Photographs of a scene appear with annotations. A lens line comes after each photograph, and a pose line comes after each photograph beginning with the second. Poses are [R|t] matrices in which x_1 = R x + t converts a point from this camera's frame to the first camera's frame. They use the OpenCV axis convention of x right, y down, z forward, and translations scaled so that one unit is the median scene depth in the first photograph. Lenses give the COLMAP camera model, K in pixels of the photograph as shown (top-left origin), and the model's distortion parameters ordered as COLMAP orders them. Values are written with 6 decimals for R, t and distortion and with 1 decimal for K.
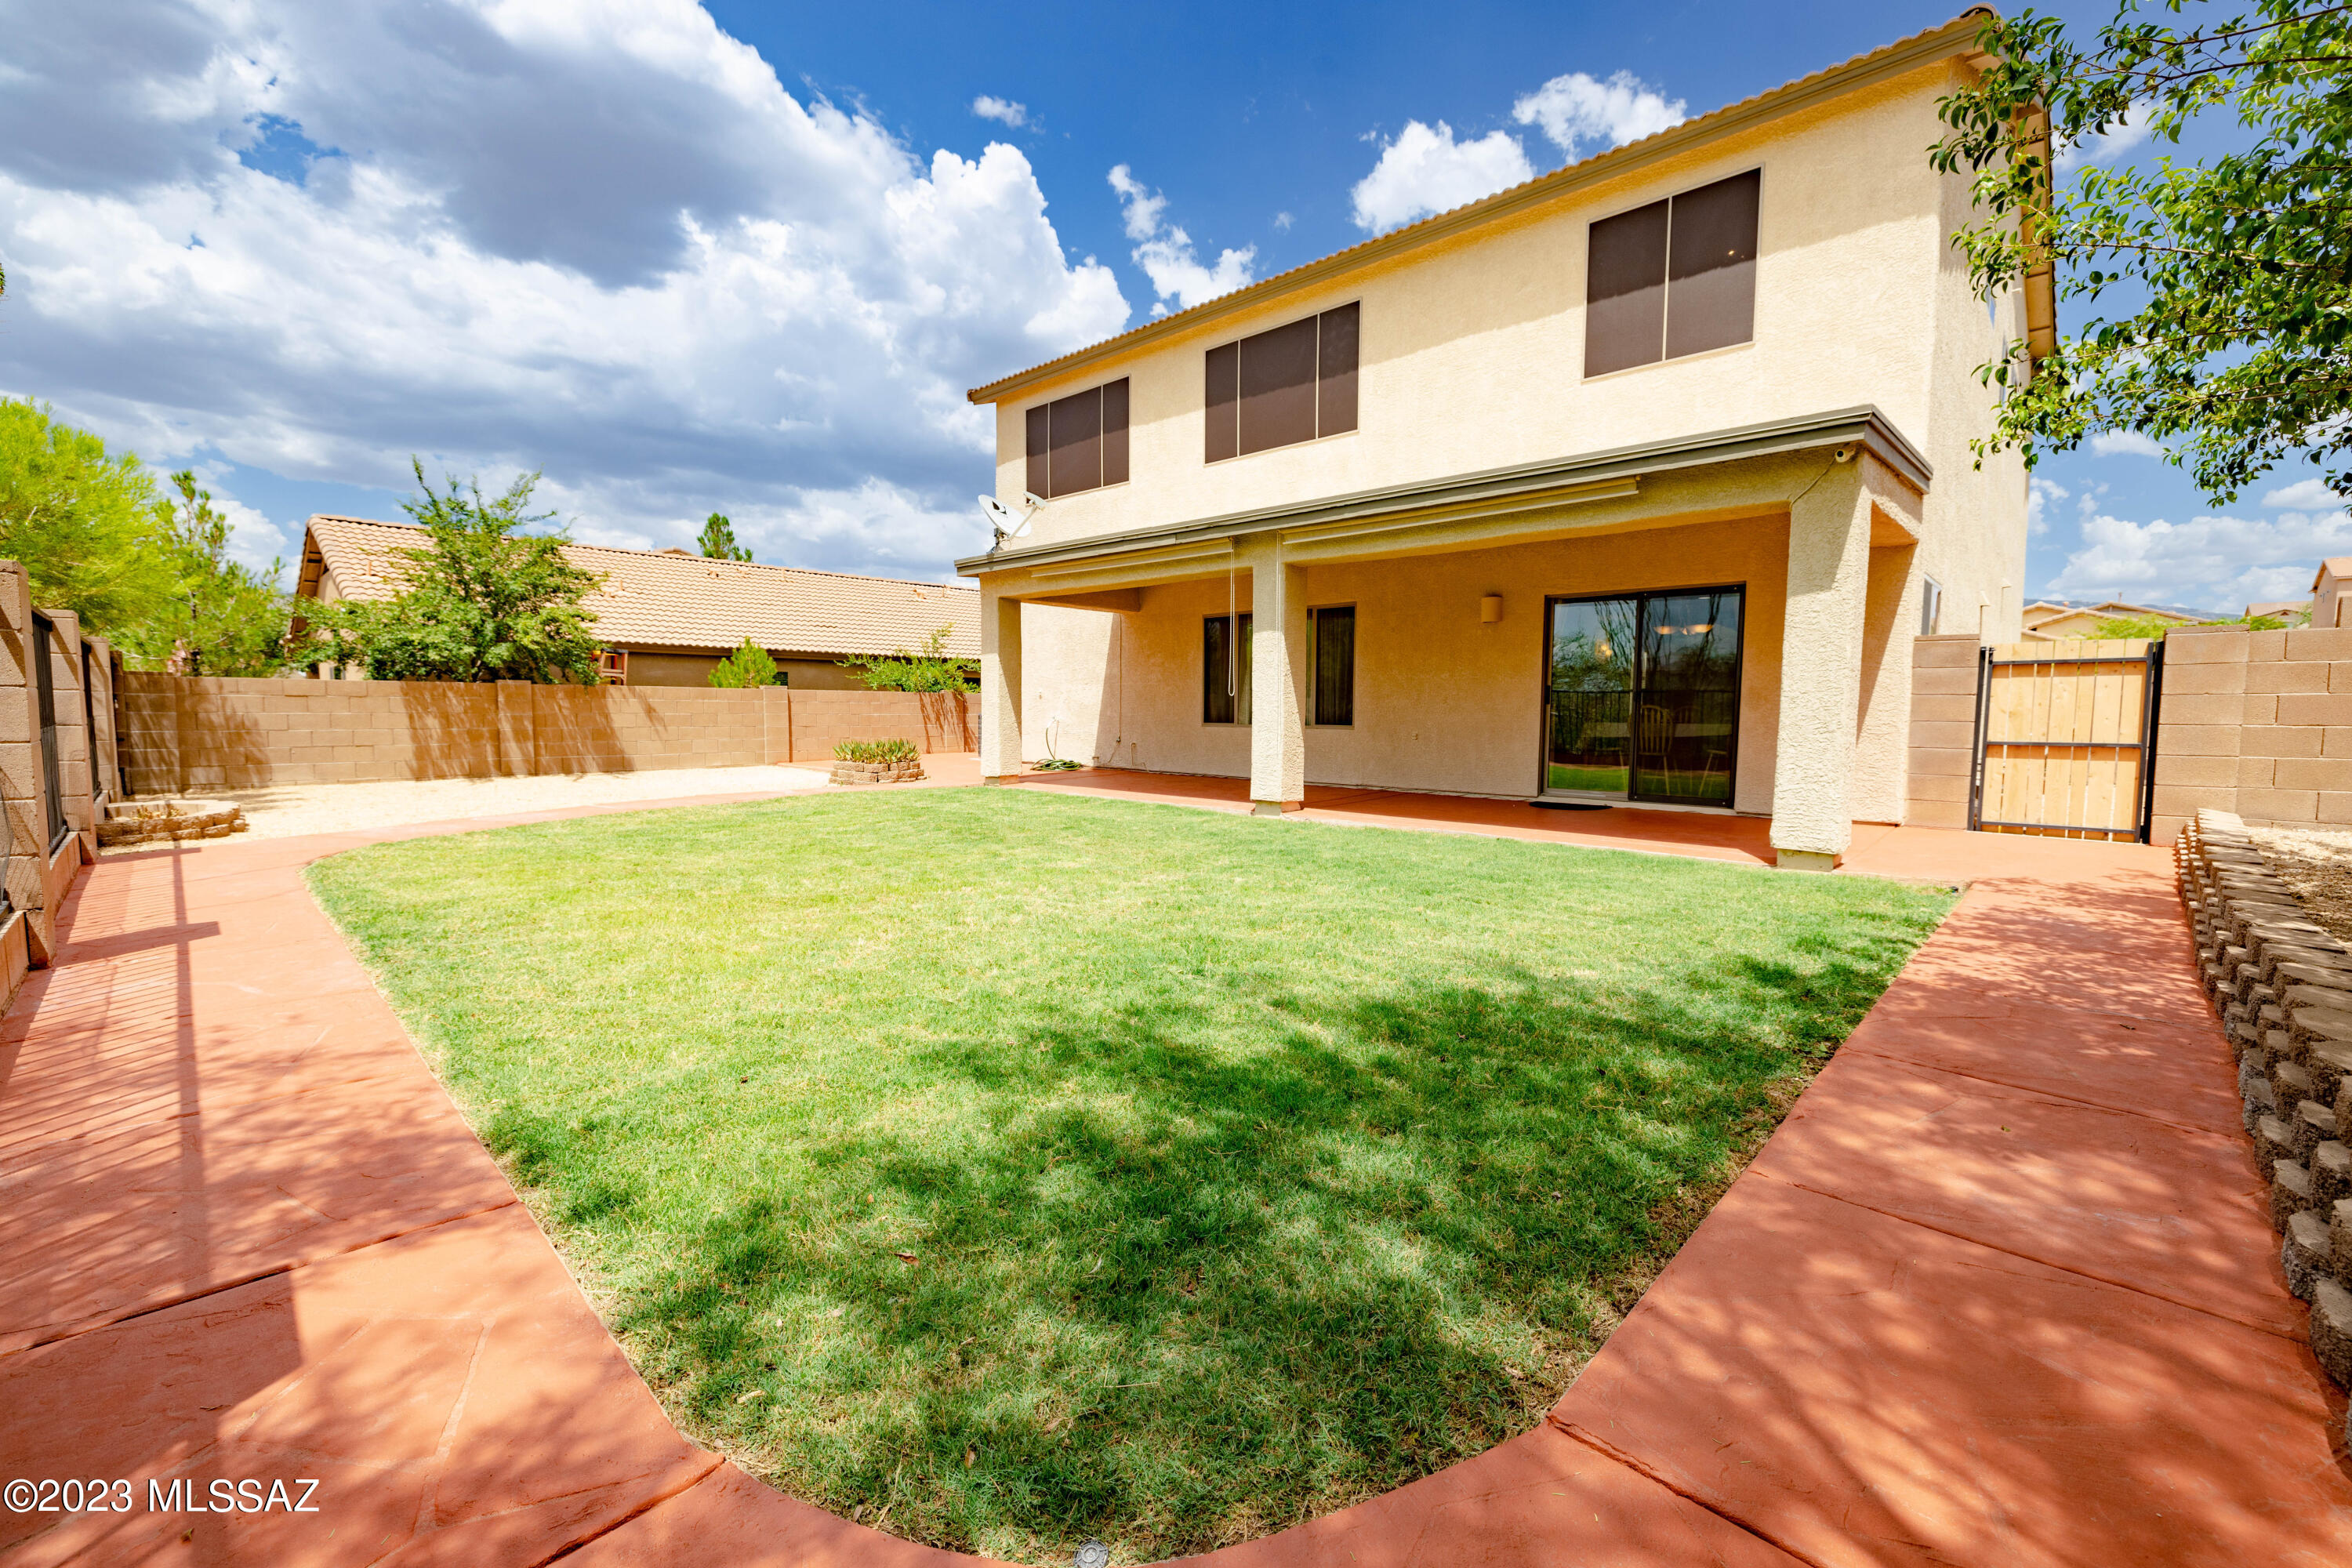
lens RADIAL K [[978.9, 0, 1168.8], [0, 978.9, 780.4], [0, 0, 1]] dist [0.001154, 0.000176]
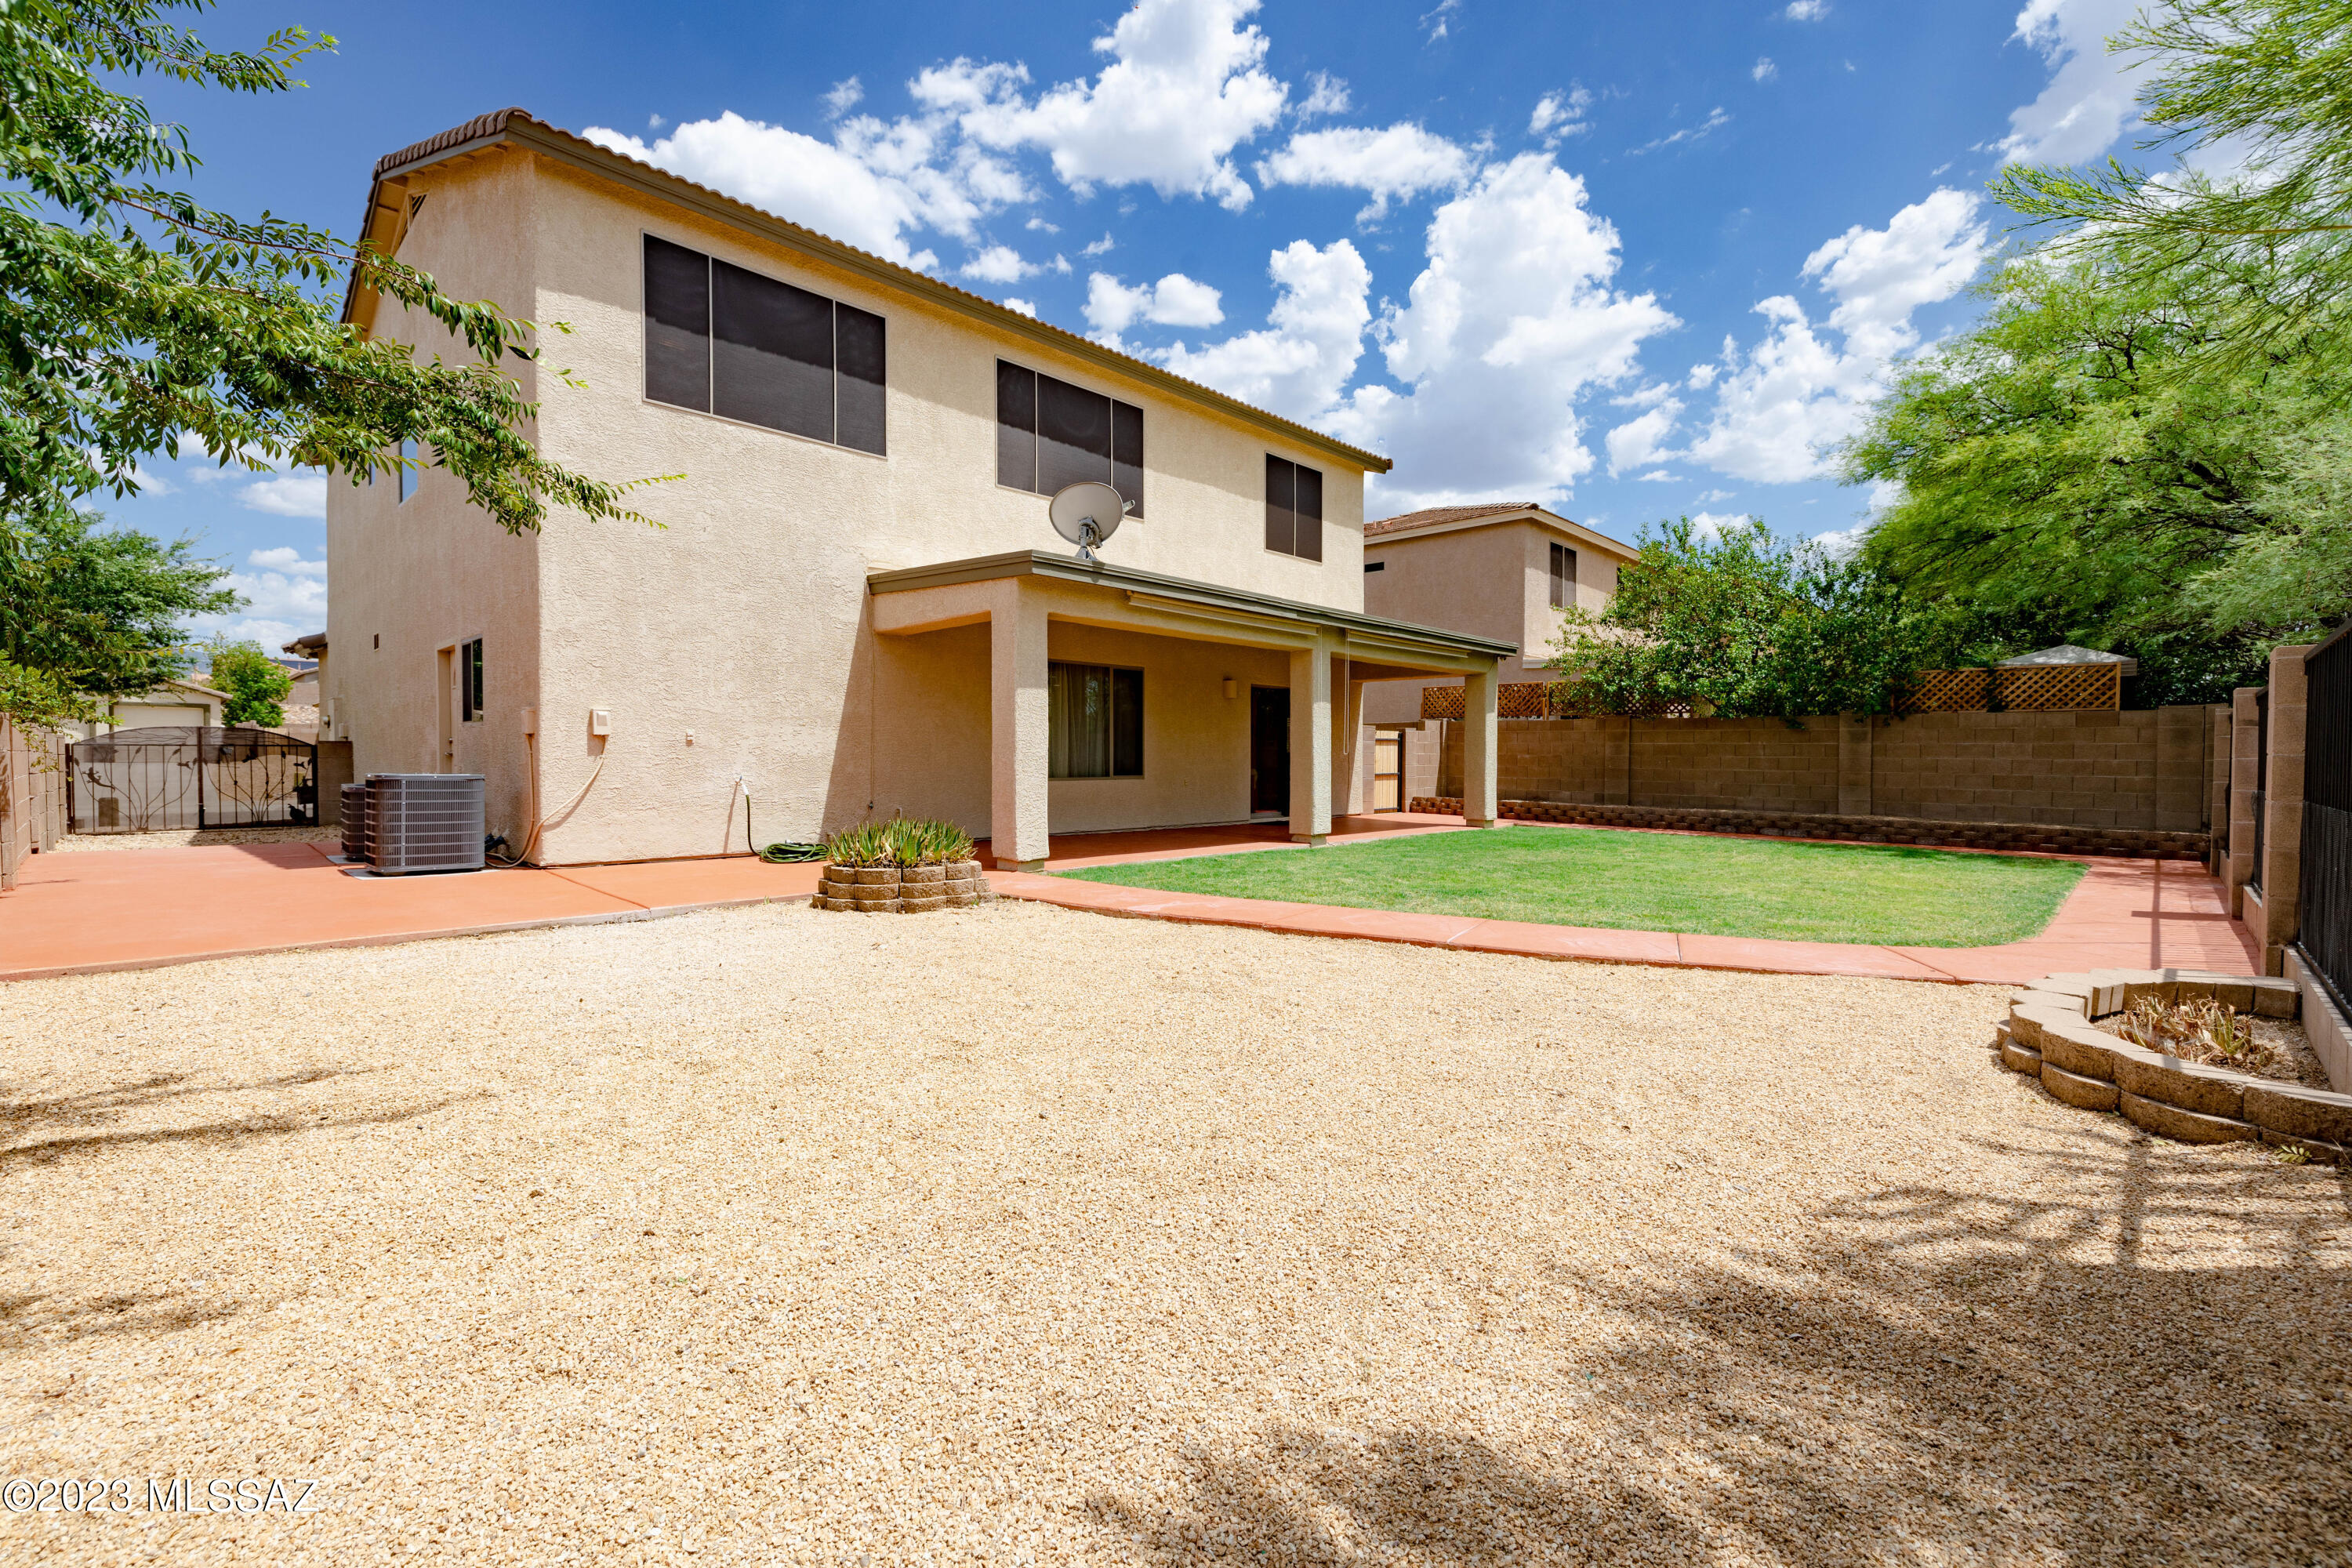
lens RADIAL K [[1063.5, 0, 1176.0], [0, 1063.5, 784.0], [0, 0, 1]] dist [0.000328, 0.000048]
pose [[-0.022313, -0.026809, 0.999392, -1.030625], [0.071941, 0.997006, 0.028351, -0.076569], [-0.997159, 0.072530, -0.020317, 0.972505]]
